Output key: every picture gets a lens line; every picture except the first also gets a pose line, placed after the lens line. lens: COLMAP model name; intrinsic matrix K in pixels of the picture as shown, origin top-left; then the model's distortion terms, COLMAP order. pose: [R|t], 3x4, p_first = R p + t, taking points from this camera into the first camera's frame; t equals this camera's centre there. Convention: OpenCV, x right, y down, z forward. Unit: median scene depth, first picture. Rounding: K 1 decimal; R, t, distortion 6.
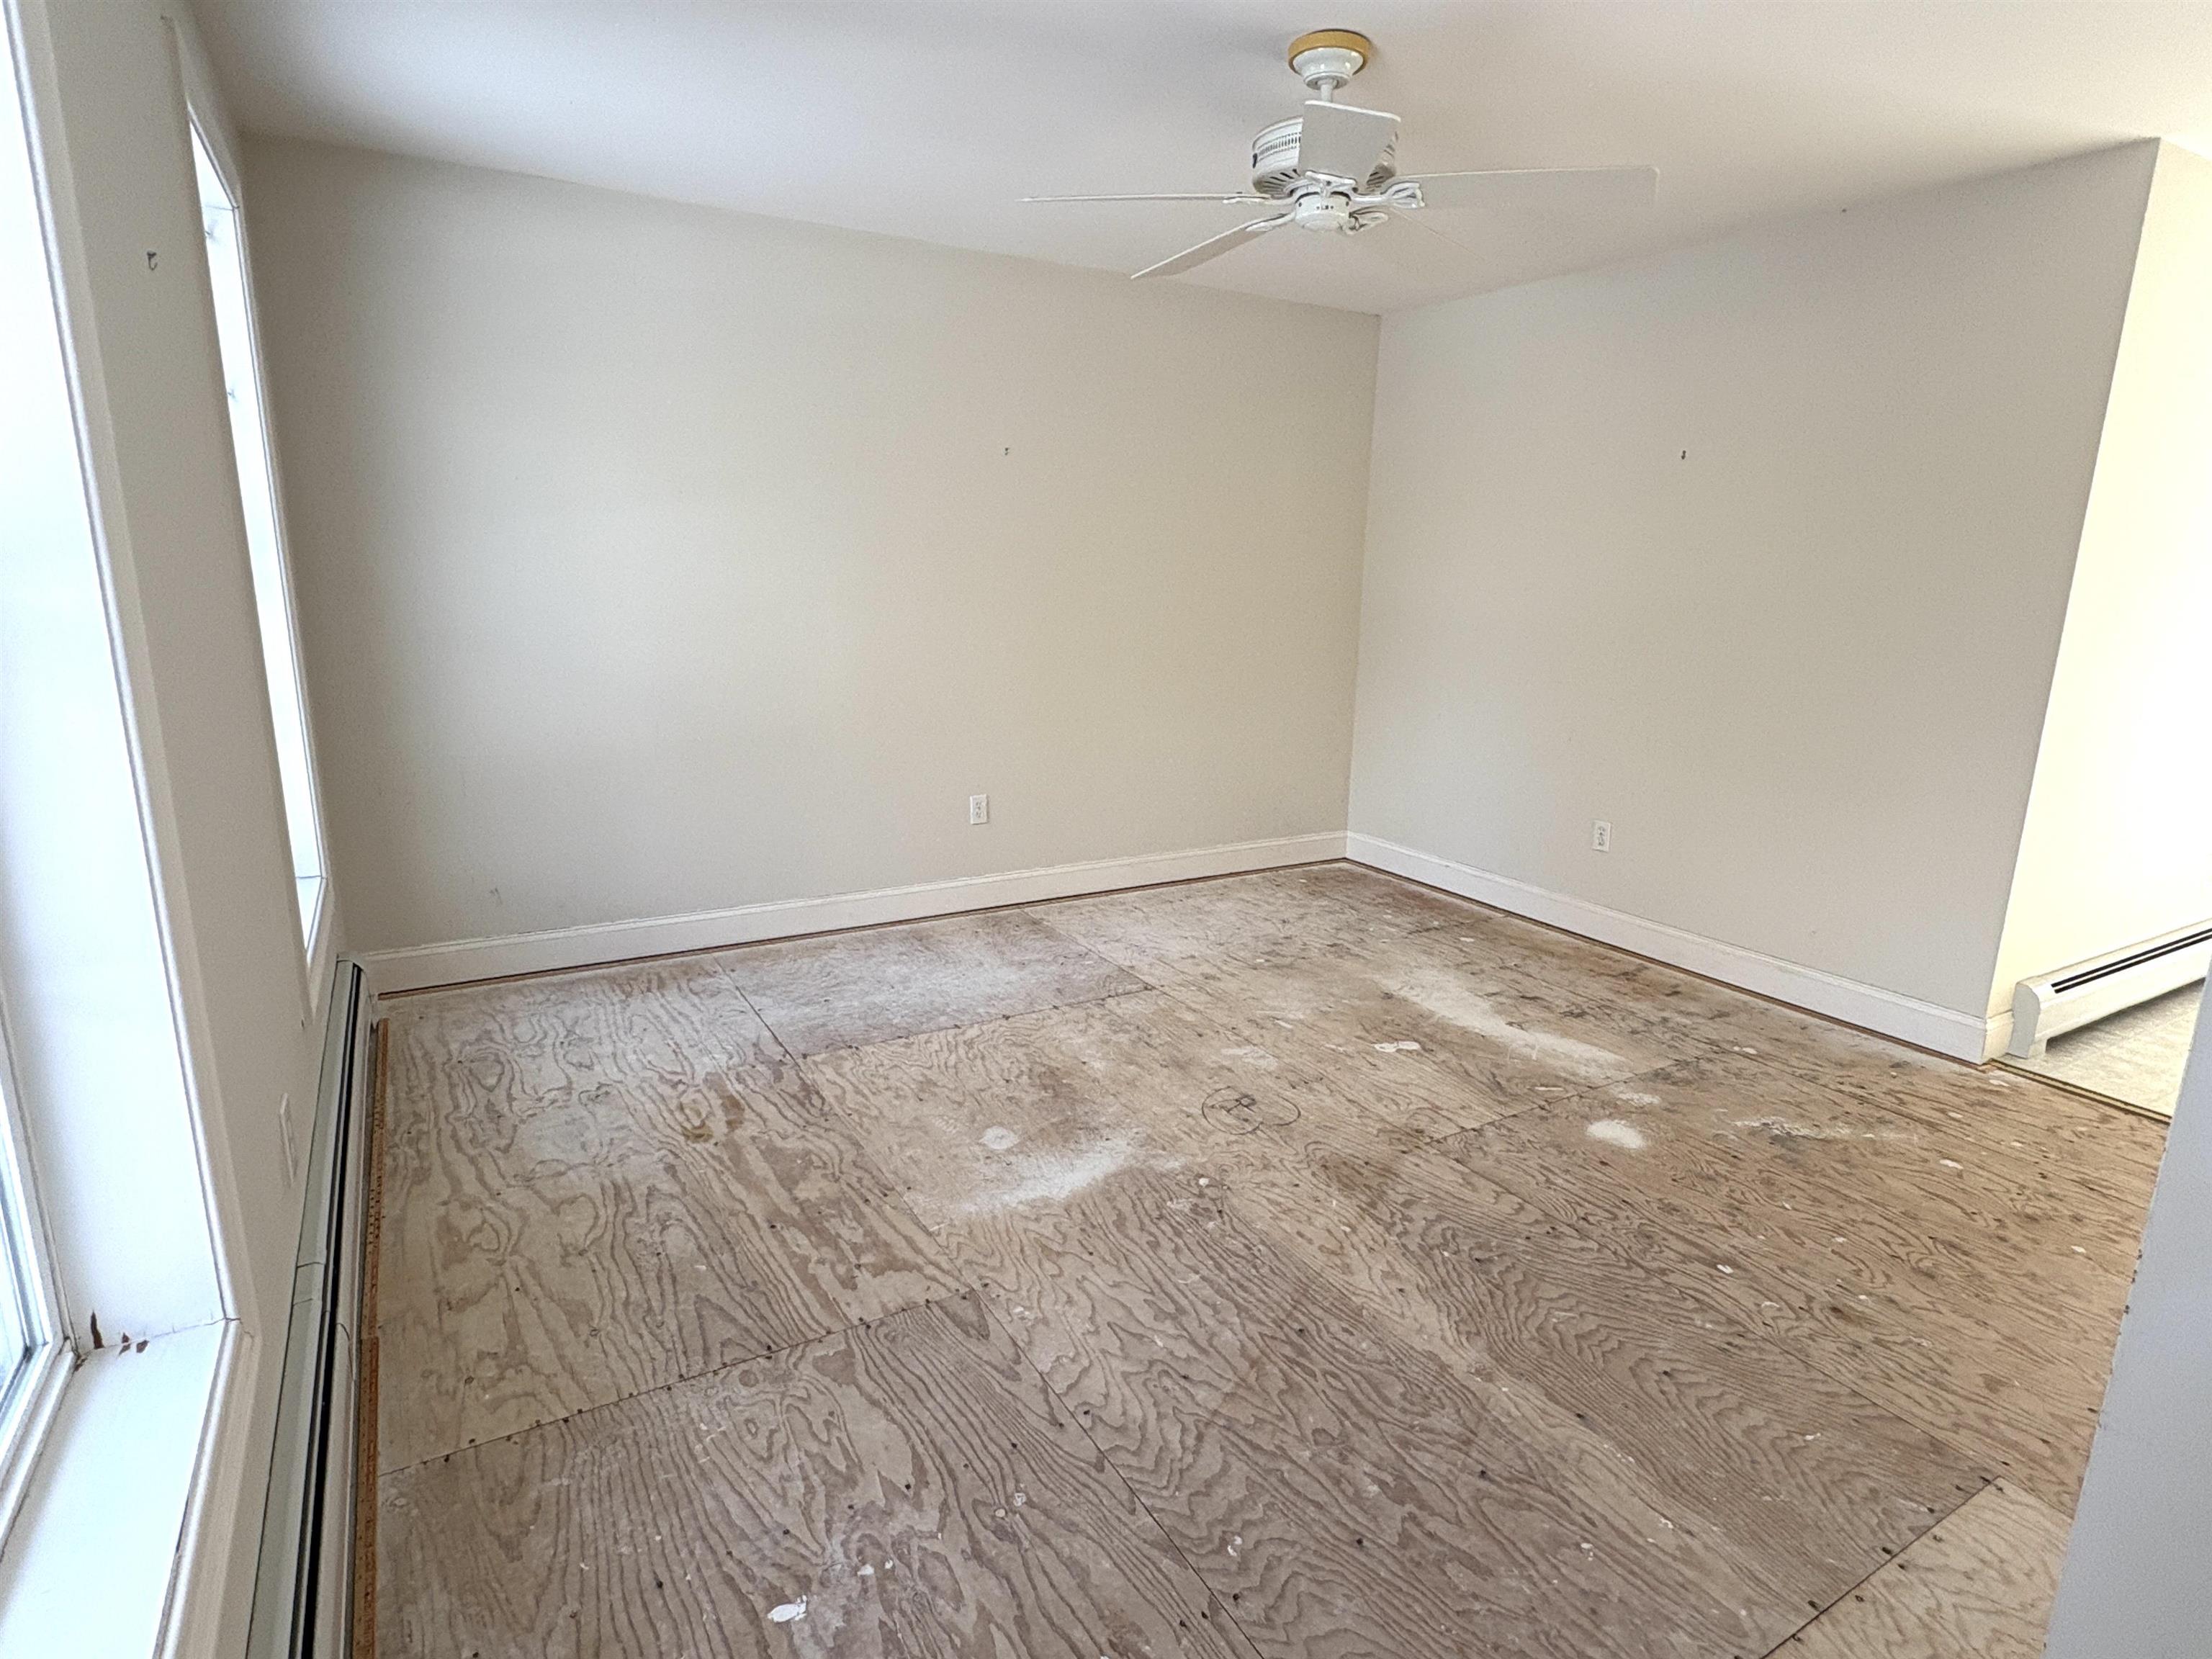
lens RADIAL K [[1175.1, 0, 1108.3], [0, 1175.1, 835.3], [0, 0, 1]] dist [0.002949, 0.001270]
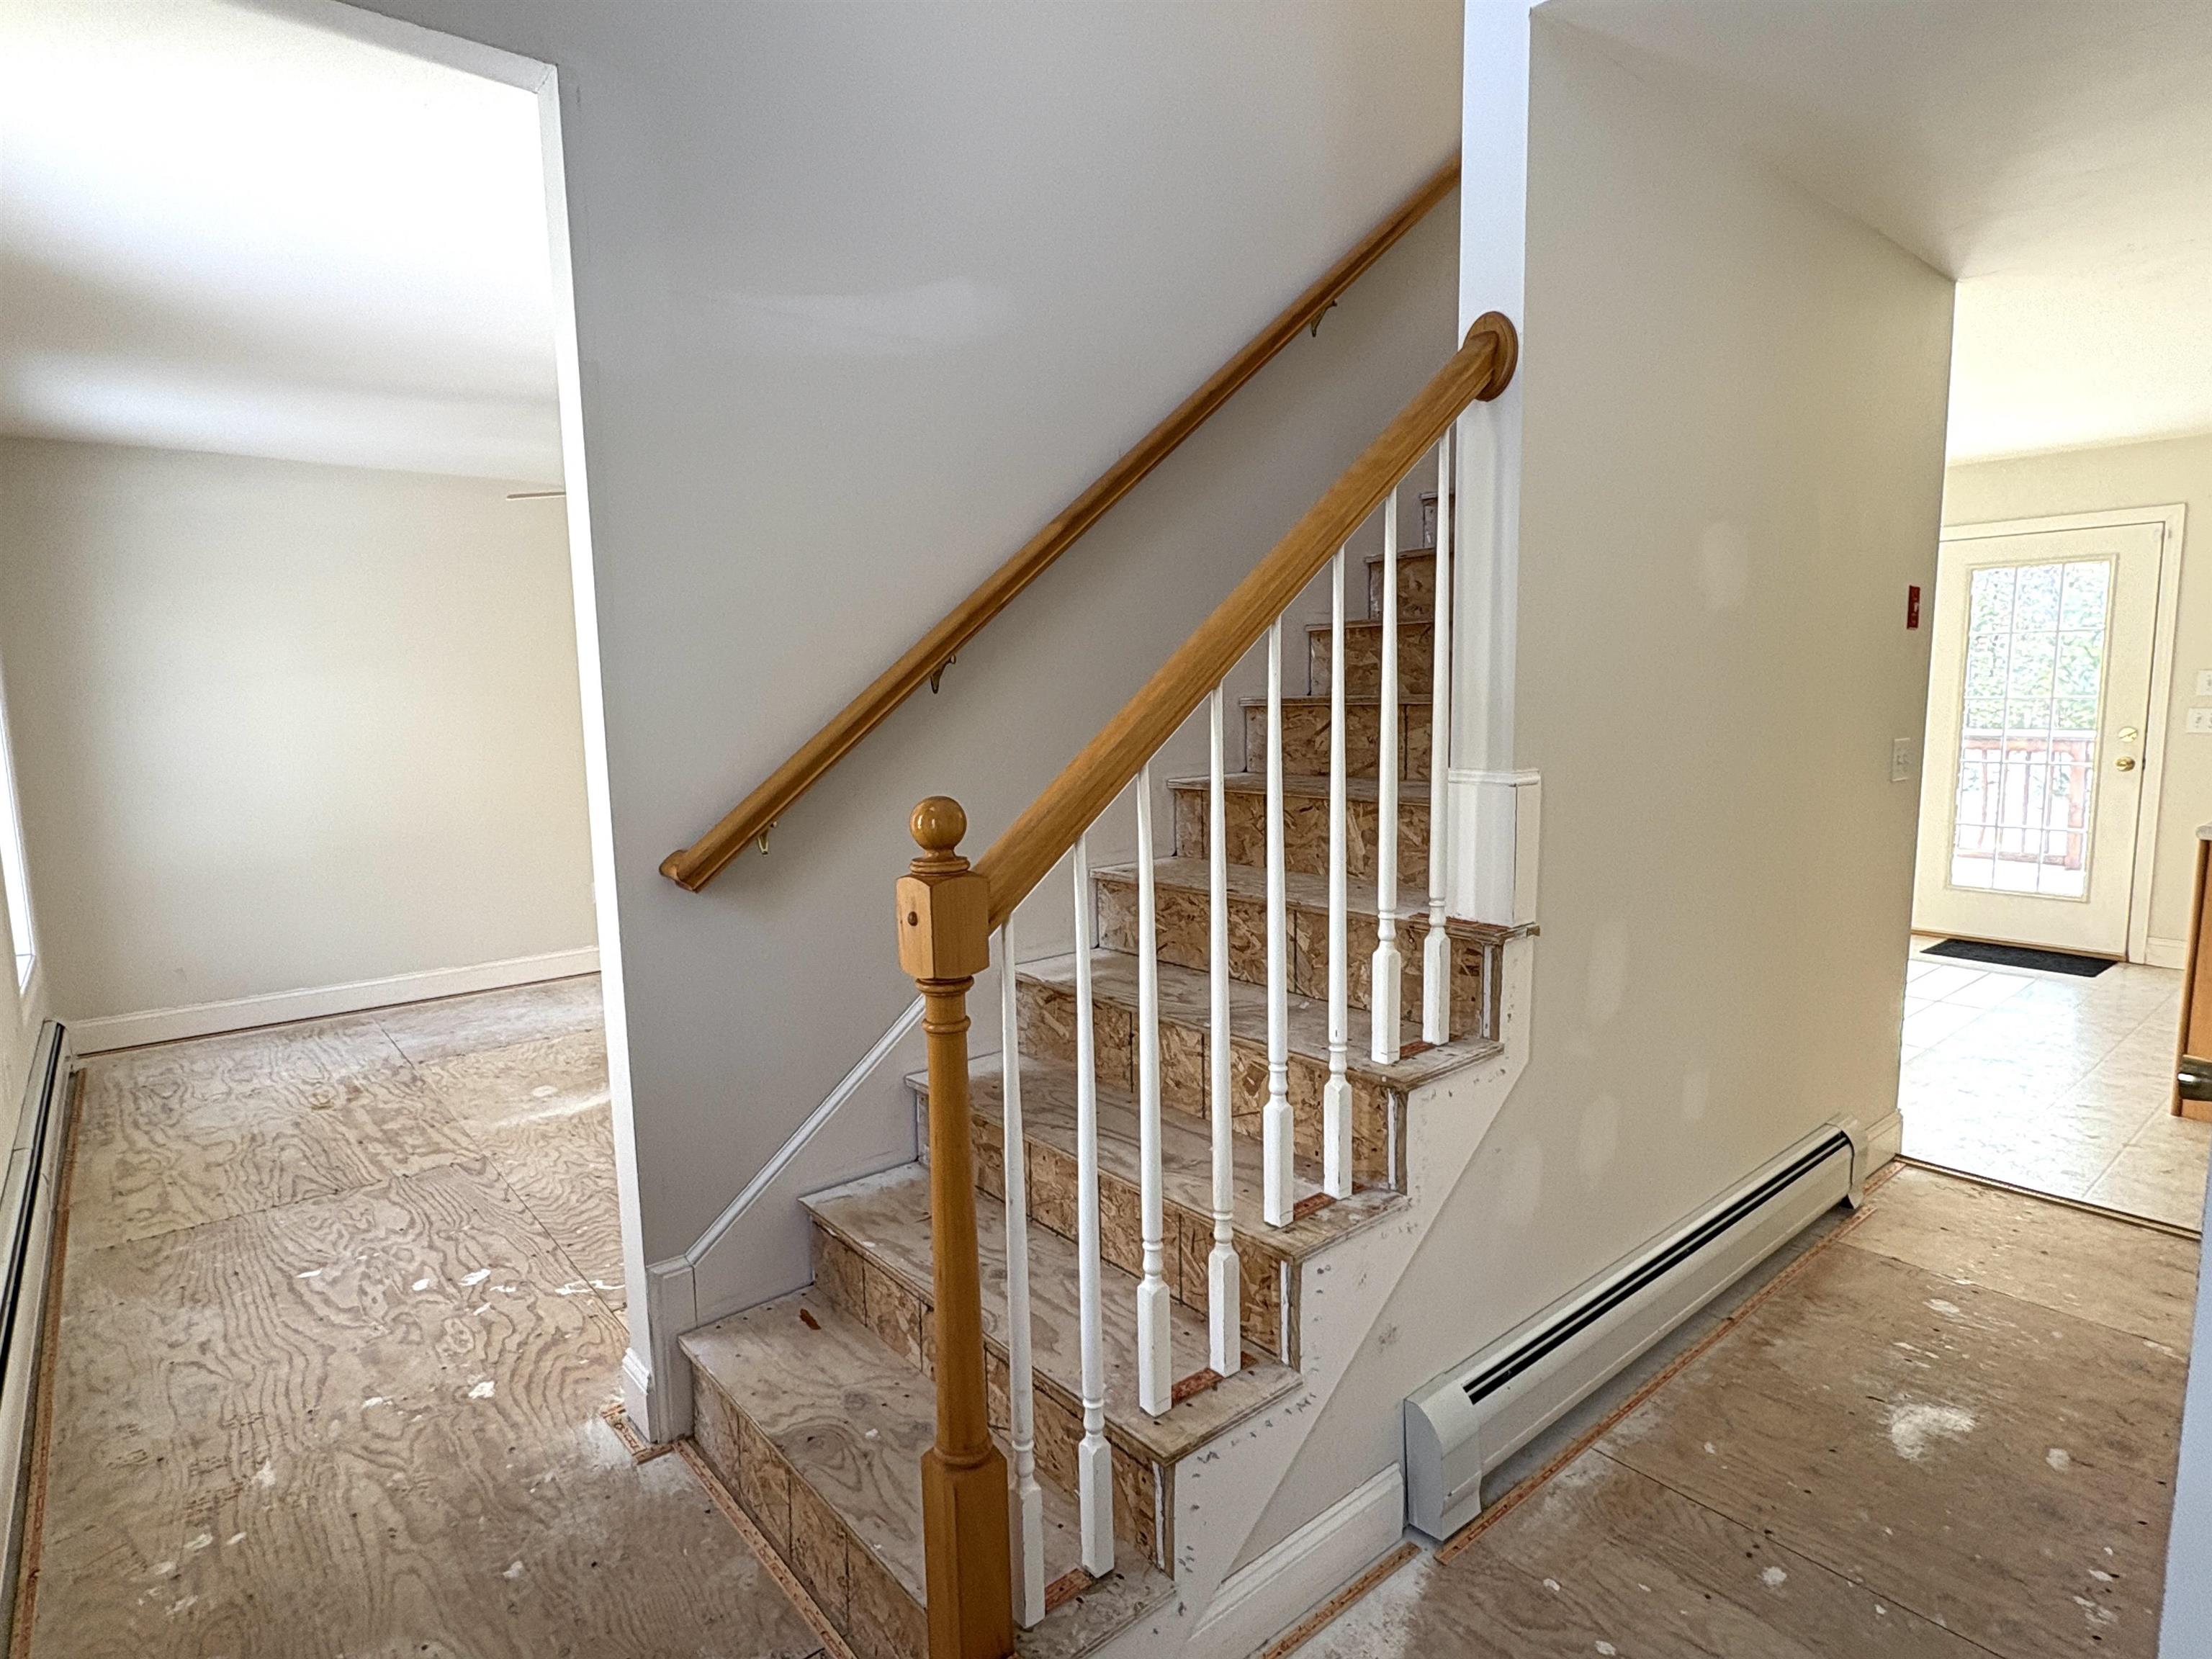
lens RADIAL K [[1175.1, 0, 1107.0], [0, 1175.1, 827.1], [0, 0, 1]] dist [0.002949, 0.001270]
pose [[0.986447, -0.056220, 0.154147, 0.386185], [0.072841, 0.991866, -0.104386, 0.129453], [-0.147025, 0.114200, 0.982518, -0.585452]]
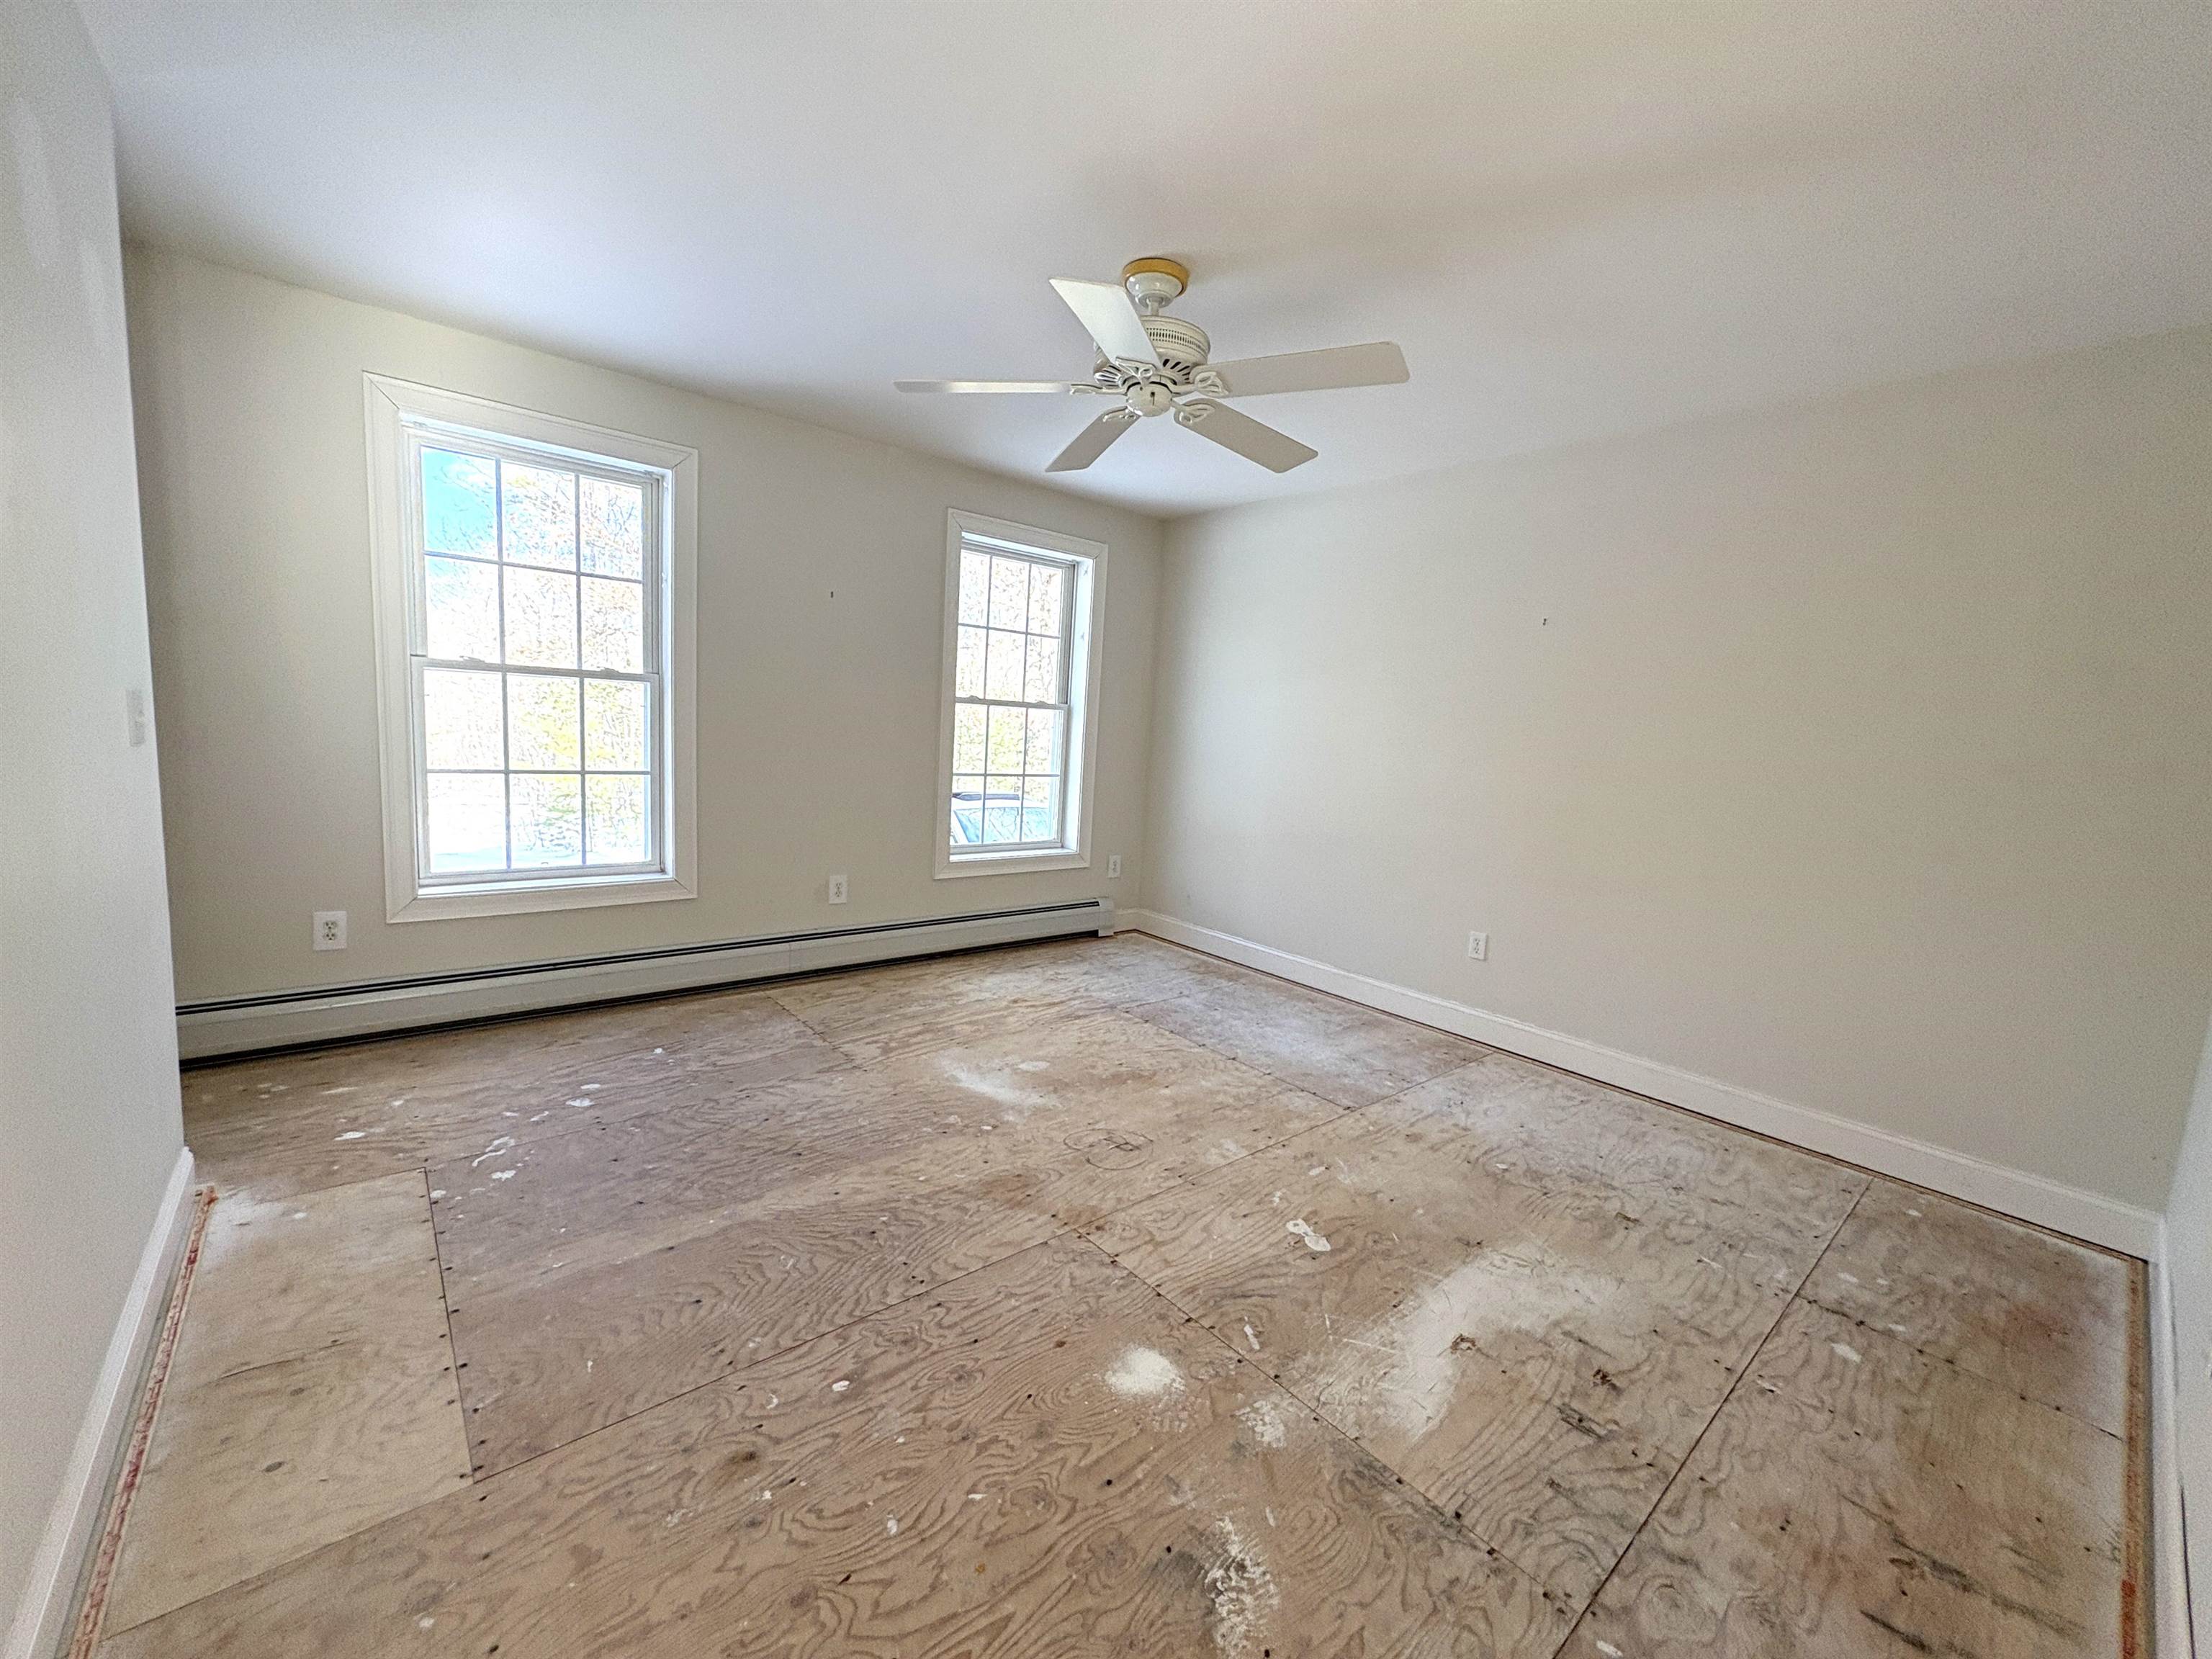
lens RADIAL K [[879.0, 0, 1098.6], [0, 879.0, 835.0], [0, 0, 1]] dist [-0.000300, 0.000938]
pose [[0.166755, 0.118484, -0.978853, 0.947412], [-0.280290, 0.957493, 0.068149, -0.118403], [0.945320, 0.262999, 0.192877, 0.758452]]
